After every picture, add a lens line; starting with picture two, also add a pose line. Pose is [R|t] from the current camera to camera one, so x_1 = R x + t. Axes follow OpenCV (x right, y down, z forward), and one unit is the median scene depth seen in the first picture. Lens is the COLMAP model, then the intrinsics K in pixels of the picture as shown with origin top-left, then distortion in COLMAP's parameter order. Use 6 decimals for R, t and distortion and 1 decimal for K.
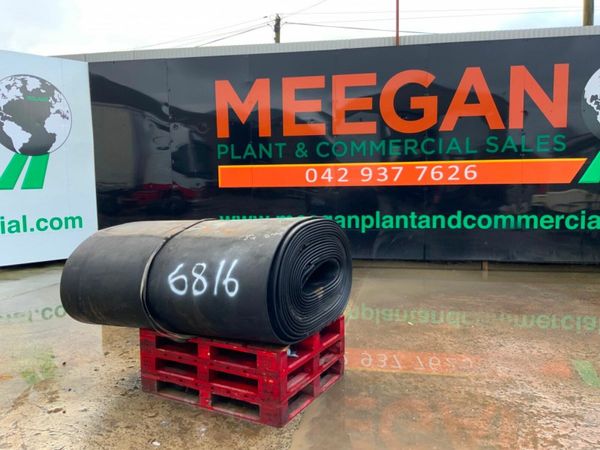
lens RADIAL K [[499.4, 0, 300.0], [0, 499.4, 225.0], [0, 0, 1]] dist [0.055760, -0.113801]
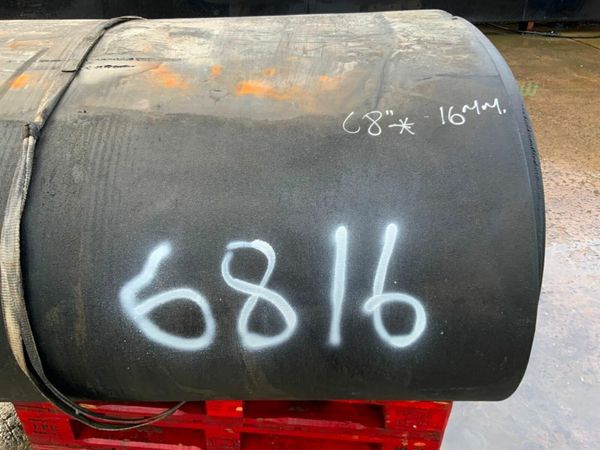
lens RADIAL K [[499.4, 0, 300.0], [0, 499.4, 225.0], [0, 0, 1]] dist [0.055760, -0.113801]
pose [[0.905106, -0.200825, 0.374770, -0.107226], [0.002862, 0.884283, 0.466942, -0.024240], [-0.425177, -0.421560, 0.800944, 0.299193]]
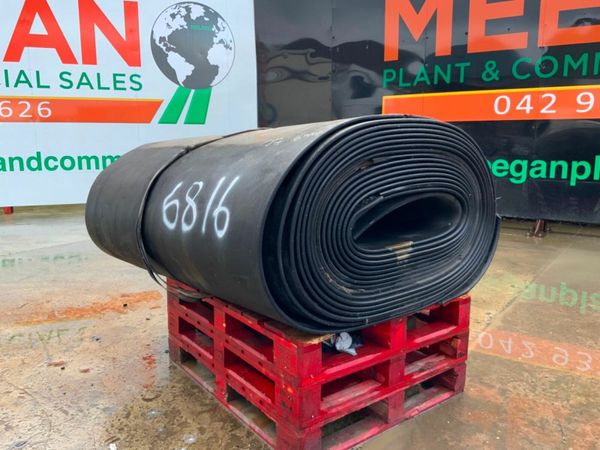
lens RADIAL K [[499.4, 0, 300.0], [0, 499.4, 225.0], [0, 0, 1]] dist [0.055760, -0.113801]
pose [[0.912119, 0.082299, -0.401580, 0.065922], [-0.049631, 0.994604, 0.091104, 0.026235], [0.406911, -0.063167, 0.911281, 0.188592]]
